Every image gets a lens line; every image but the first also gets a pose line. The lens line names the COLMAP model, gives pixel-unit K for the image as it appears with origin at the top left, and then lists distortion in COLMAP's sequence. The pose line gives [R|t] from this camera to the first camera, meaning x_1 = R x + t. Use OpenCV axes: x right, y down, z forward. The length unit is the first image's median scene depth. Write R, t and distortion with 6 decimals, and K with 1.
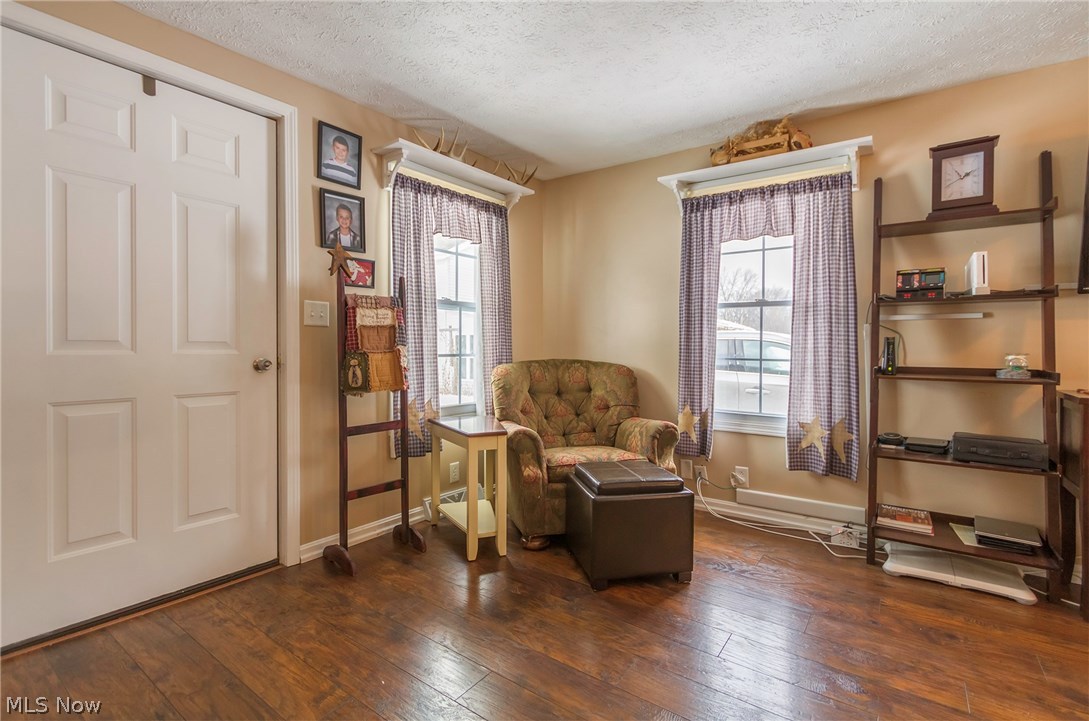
lens RADIAL K [[495.9, 0, 544.5], [0, 495.9, 360.5], [0, 0, 1]] dist [-0.000583, -0.000627]
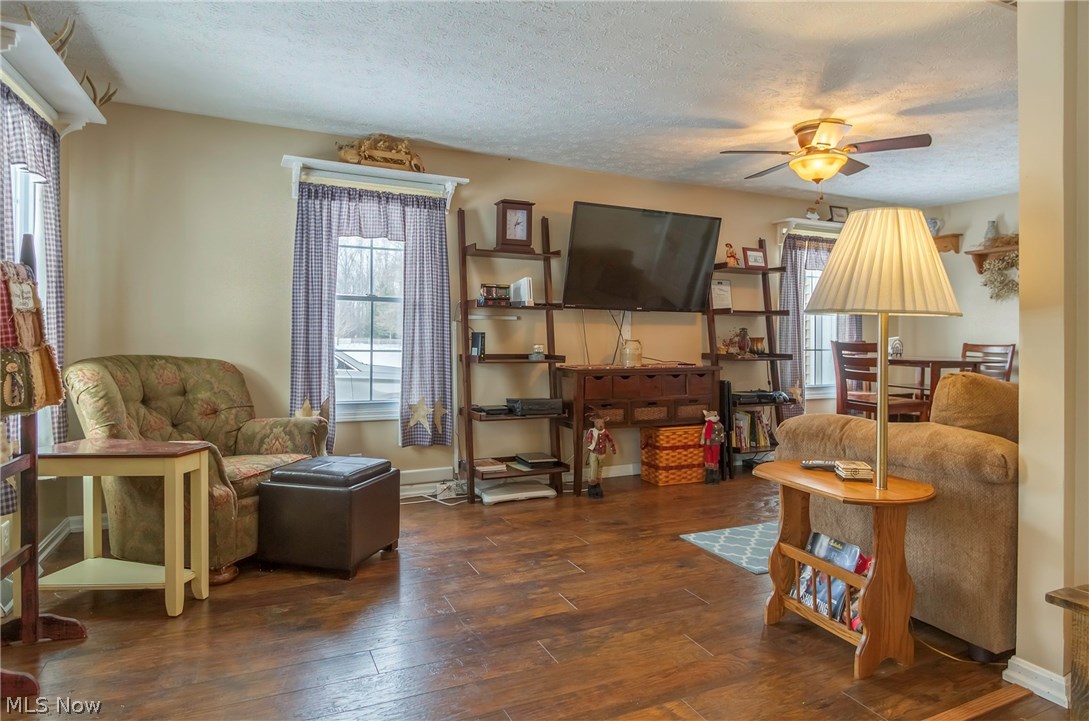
lens RADIAL K [[630.9, 0, 544.8], [0, 630.9, 358.5], [0, 0, 1]] dist [0.000776, -0.000038]
pose [[0.485889, -0.029551, 0.873521, -0.661093], [0.016772, 0.999559, 0.024485, -0.013851], [-0.873860, 0.002754, 0.486170, 0.010602]]
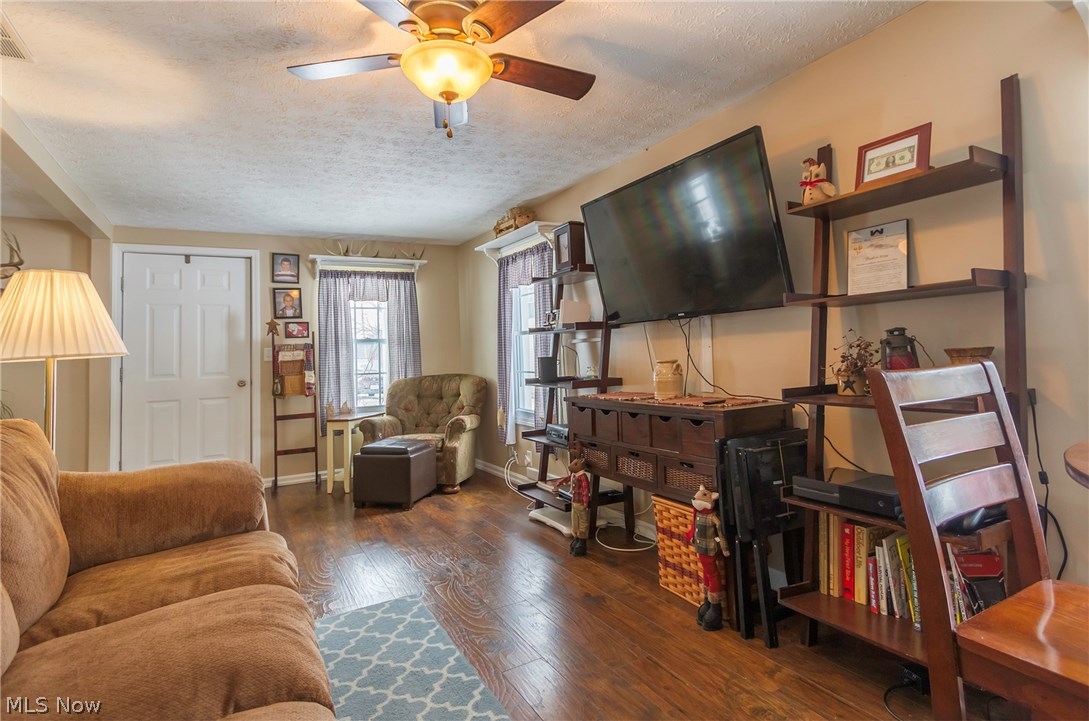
lens RADIAL K [[544.6, 0, 544.6], [0, 544.6, 334.8], [0, 0, 1]] dist [0.000128, 0.000006]
pose [[0.911591, -0.052627, -0.407715, 1.221277], [0.027980, 0.997415, -0.066185, -0.004668], [0.410144, 0.048926, 0.910707, -0.416355]]
